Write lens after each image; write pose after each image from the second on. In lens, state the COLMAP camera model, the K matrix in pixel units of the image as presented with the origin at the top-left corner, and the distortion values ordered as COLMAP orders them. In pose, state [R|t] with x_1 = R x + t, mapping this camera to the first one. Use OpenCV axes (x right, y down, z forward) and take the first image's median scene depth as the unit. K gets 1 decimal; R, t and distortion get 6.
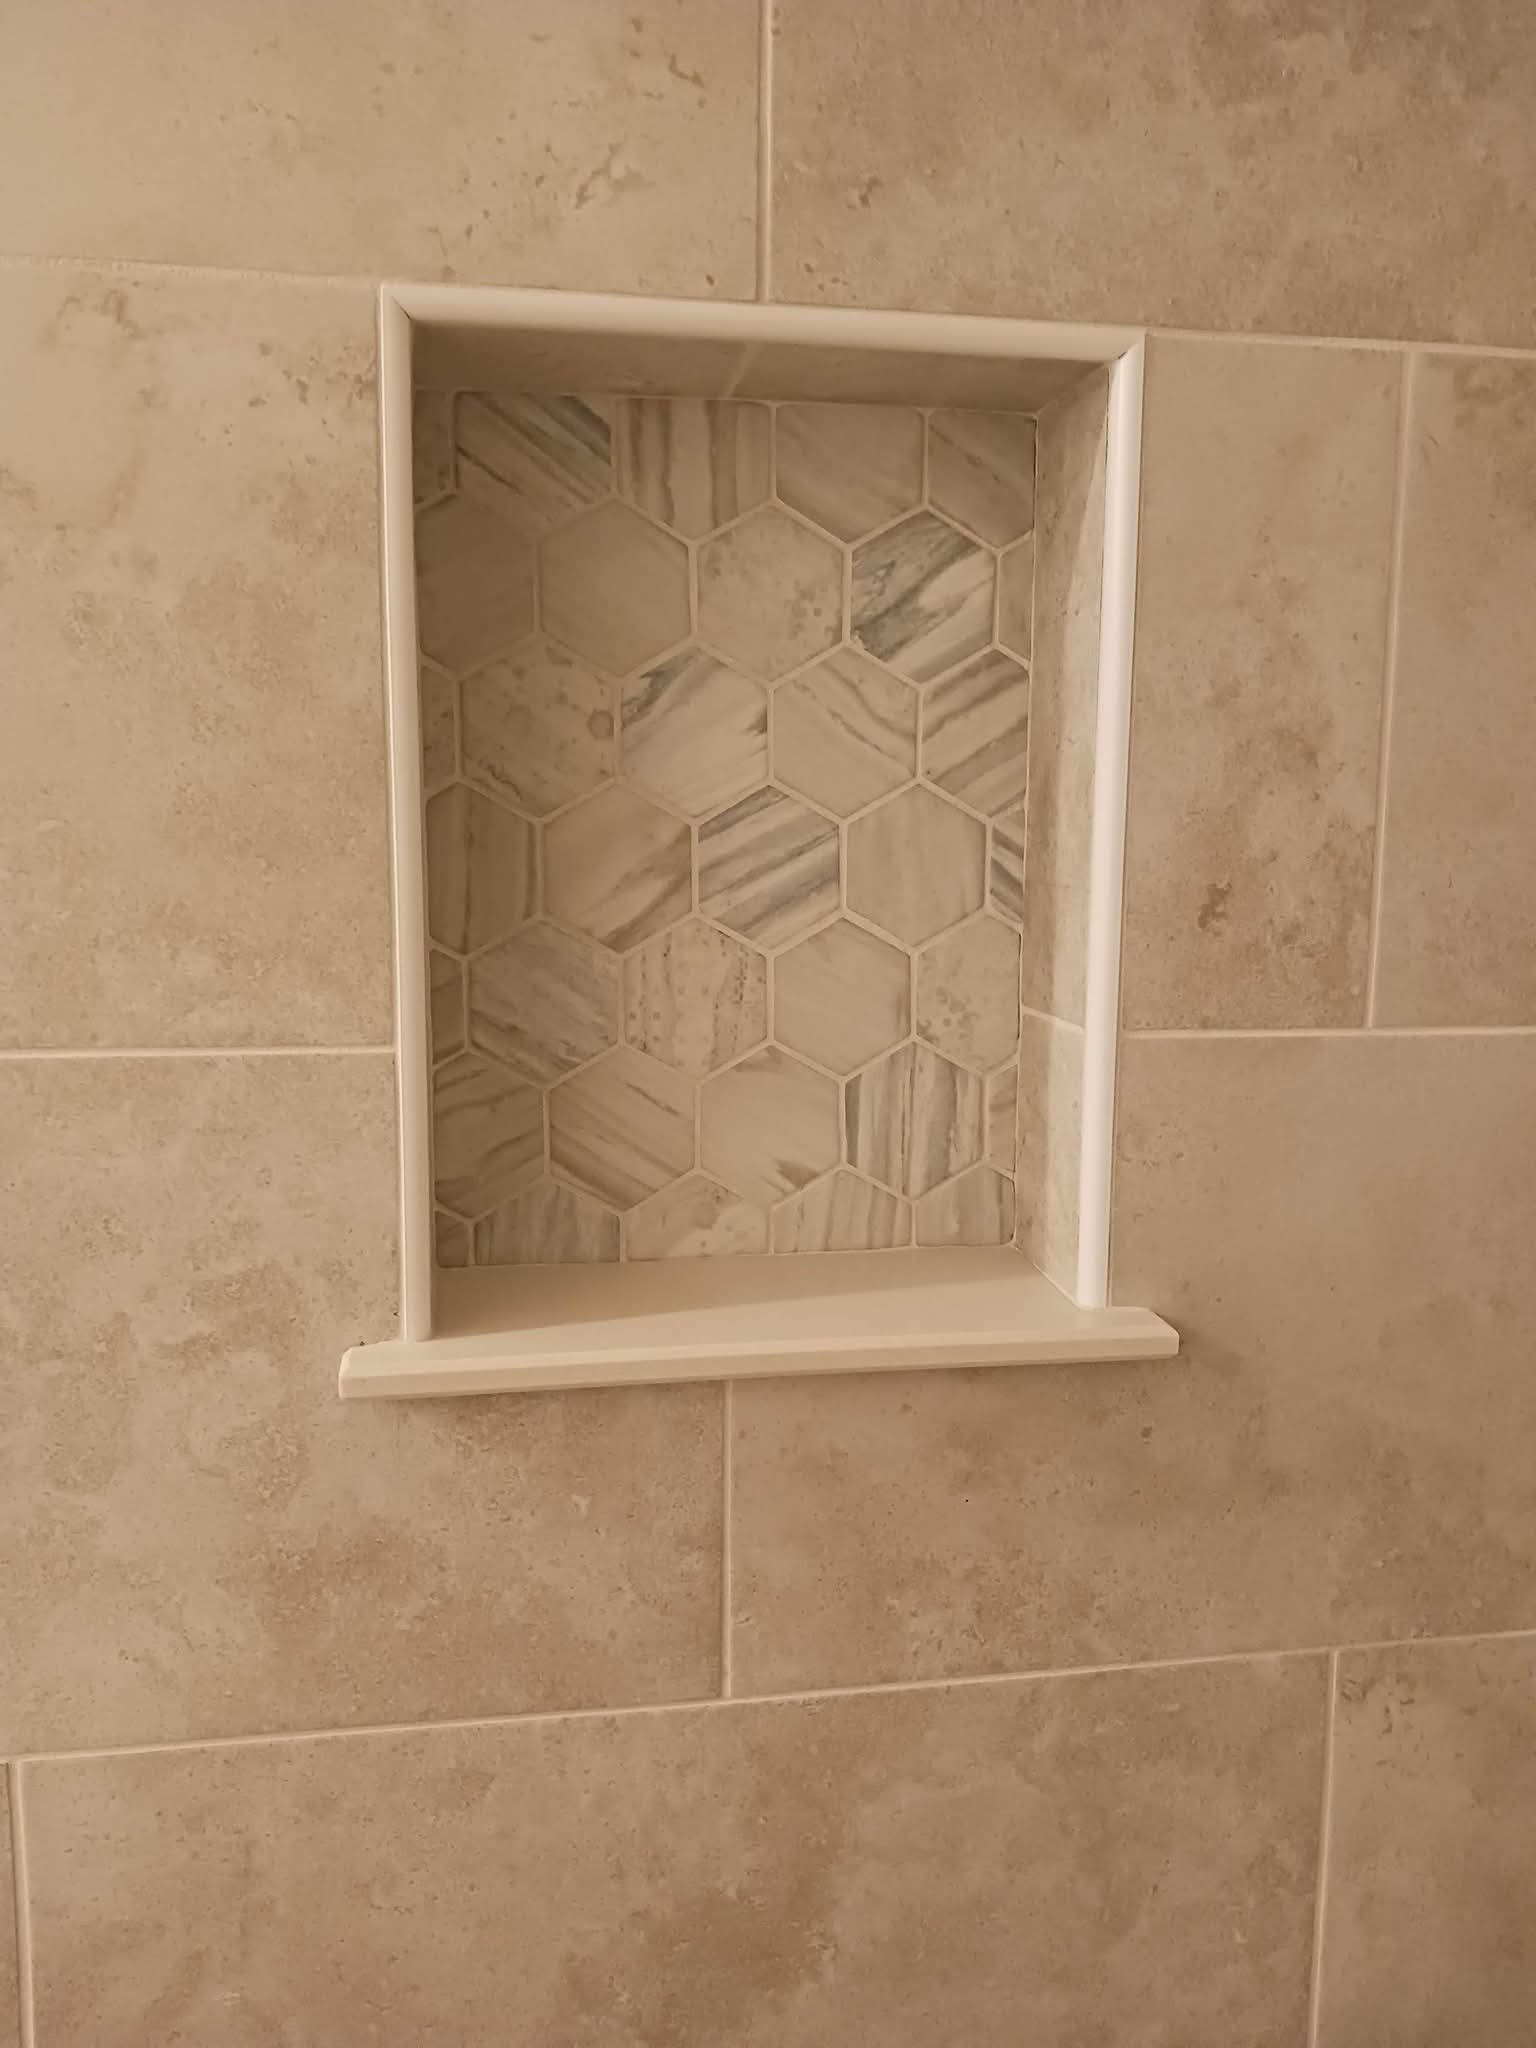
lens RADIAL K [[1613.5, 0, 765.0], [0, 1613.5, 1023.2], [0, 0, 1]] dist [0.007030, -0.012377]
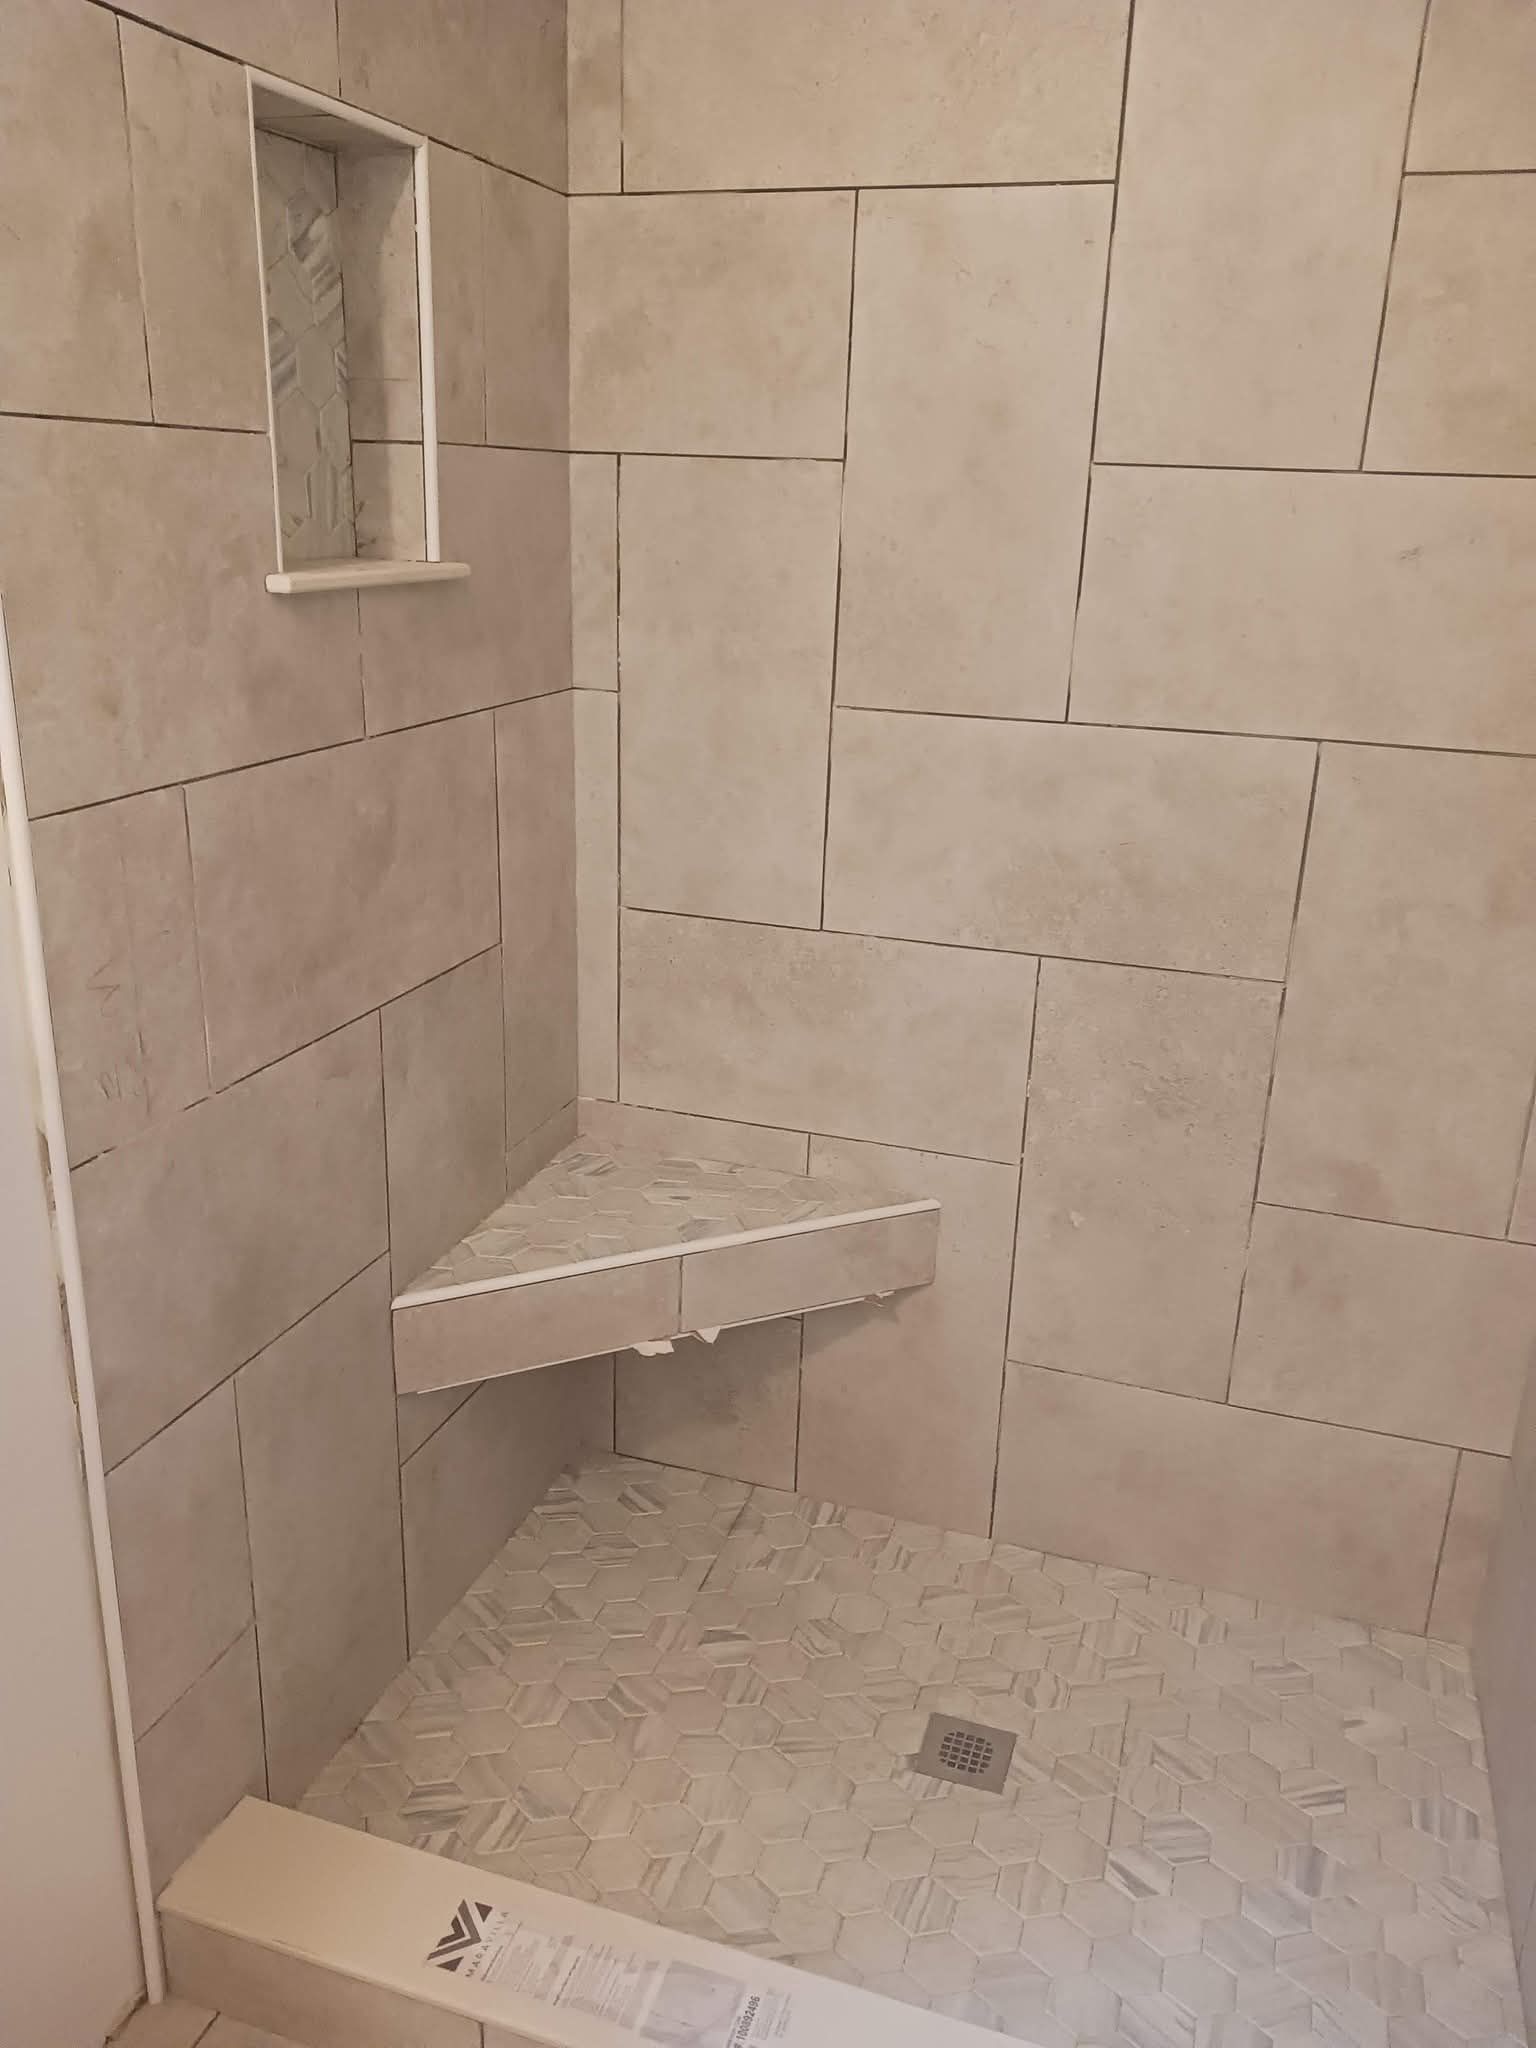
lens RADIAL K [[1613.5, 0, 769.3], [0, 1613.5, 1028.1], [0, 0, 1]] dist [0.007030, -0.012377]
pose [[0.465946, -0.277955, 0.840021, -1.867109], [0.091295, 0.959412, 0.266820, 0.253010], [-0.880091, -0.047633, 0.472410, -0.655217]]
